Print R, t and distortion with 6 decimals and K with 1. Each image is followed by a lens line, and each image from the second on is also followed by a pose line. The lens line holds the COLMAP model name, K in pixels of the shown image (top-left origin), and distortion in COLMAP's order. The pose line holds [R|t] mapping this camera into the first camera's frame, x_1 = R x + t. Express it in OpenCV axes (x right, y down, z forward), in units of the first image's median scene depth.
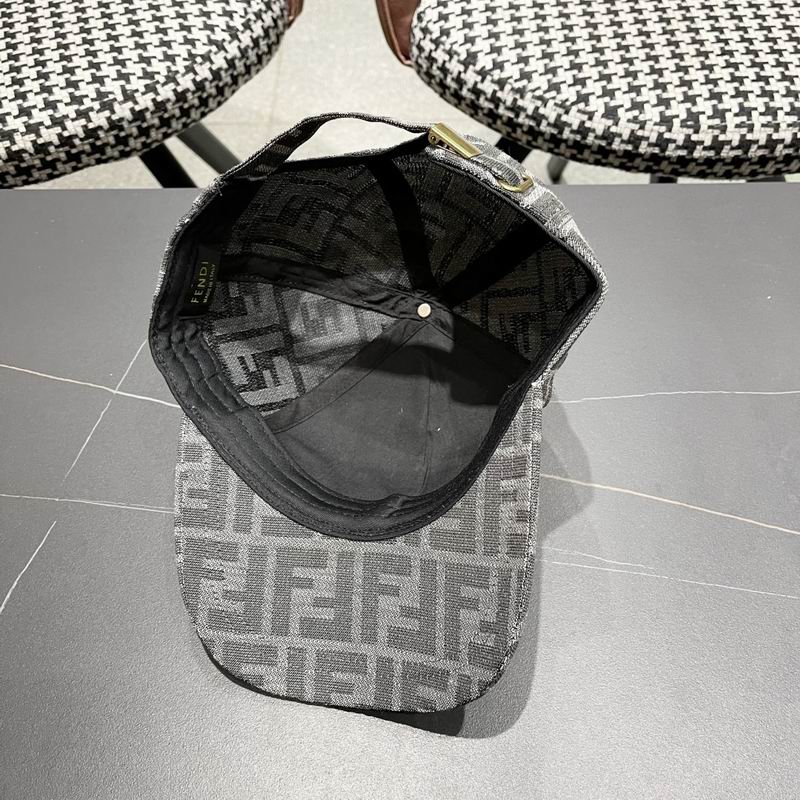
lens RADIAL K [[808.3, 0, 395.0], [0, 808.3, 404.0], [0, 0, 1]] dist [0.021771, 0.000000]
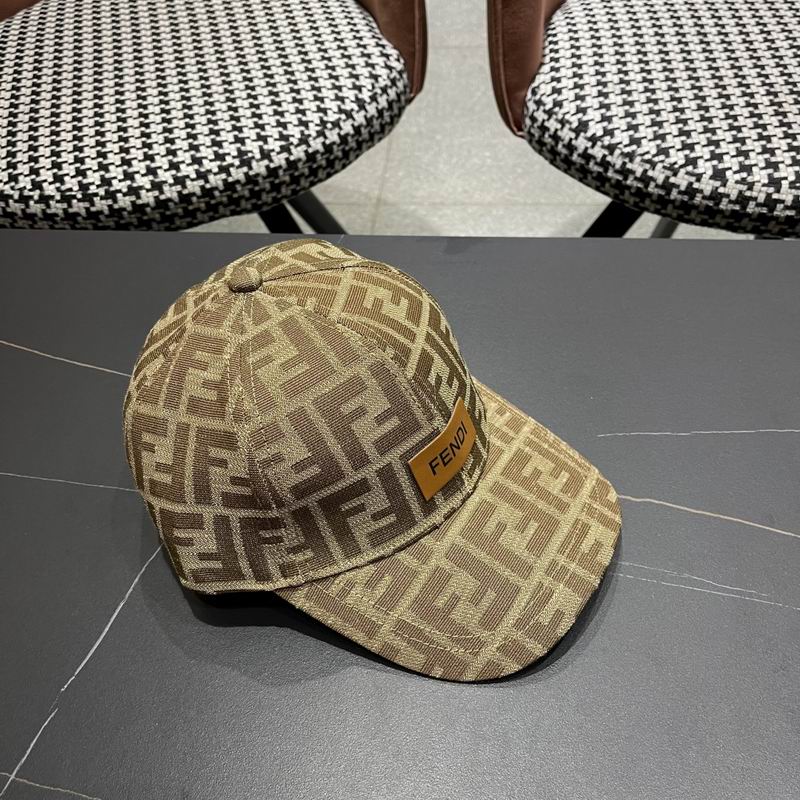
lens RADIAL K [[808.3, 0, 400.4], [0, 808.3, 408.8], [0, 0, 1]] dist [0.021771, 0.000000]
pose [[0.994646, 0.044669, -0.093188, -0.028059], [-0.054929, 0.992344, -0.110618, 0.072327], [0.087533, 0.115145, 0.989485, -0.029492]]
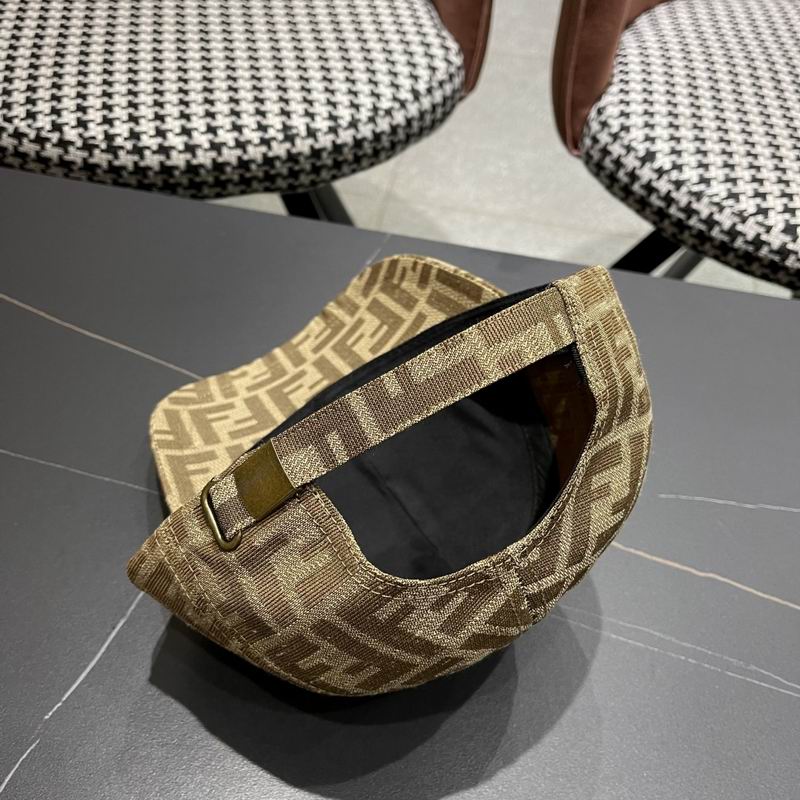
lens RADIAL K [[808.3, 0, 393.9], [0, 808.3, 406.8], [0, 0, 1]] dist [0.021771, 0.000000]
pose [[0.982713, 0.181899, -0.034477, -0.127455], [-0.184671, 0.976298, -0.112869, 0.049133], [0.013129, 0.117285, 0.993012, 0.035108]]
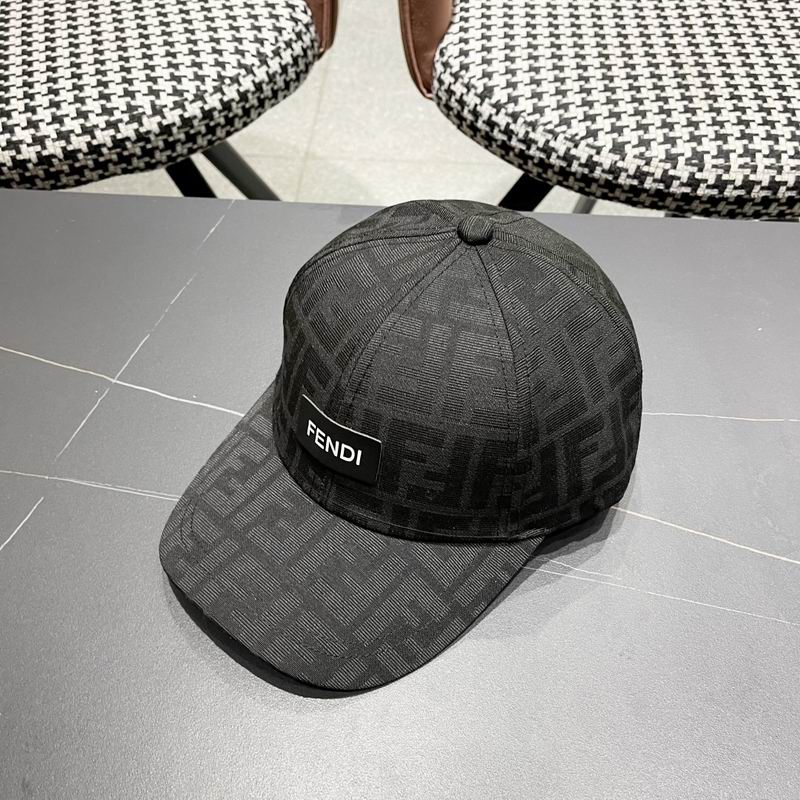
lens RADIAL K [[808.3, 0, 403.9], [0, 808.3, 411.2], [0, 0, 1]] dist [0.021771, 0.000000]
pose [[0.997729, 0.060069, -0.030478, 0.043866], [-0.061583, 0.996776, -0.051428, 0.040723], [0.027290, 0.053188, 0.998212, -0.015339]]
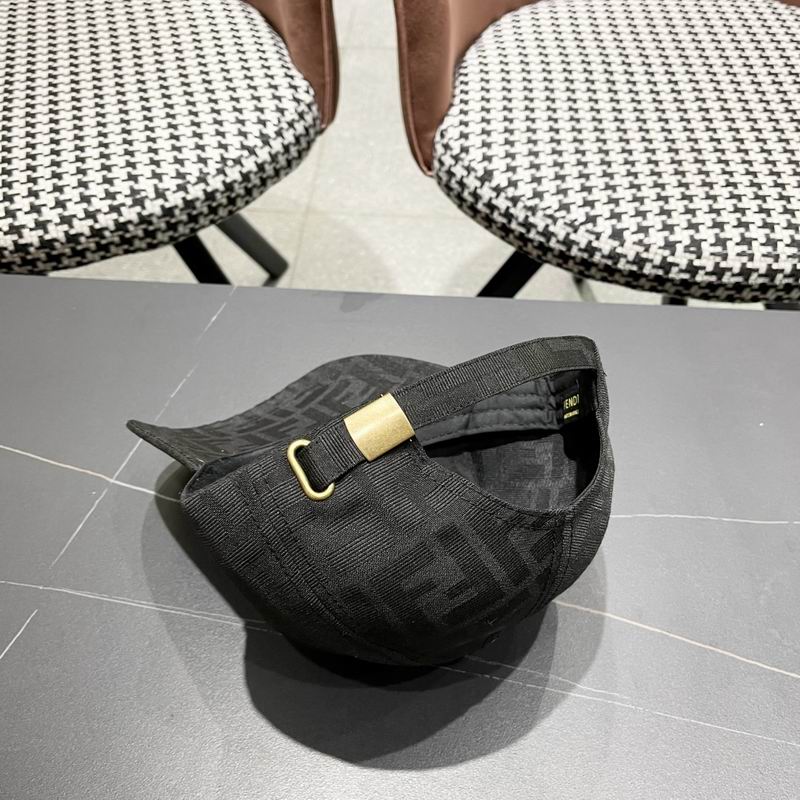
lens RADIAL K [[808.3, 0, 412.2], [0, 808.3, 399.0], [0, 0, 1]] dist [0.021771, 0.000000]
pose [[0.998086, 0.057873, -0.021810, 0.036511], [-0.059740, 0.993409, -0.097824, -0.030668], [0.016005, 0.098940, 0.994965, -0.015457]]
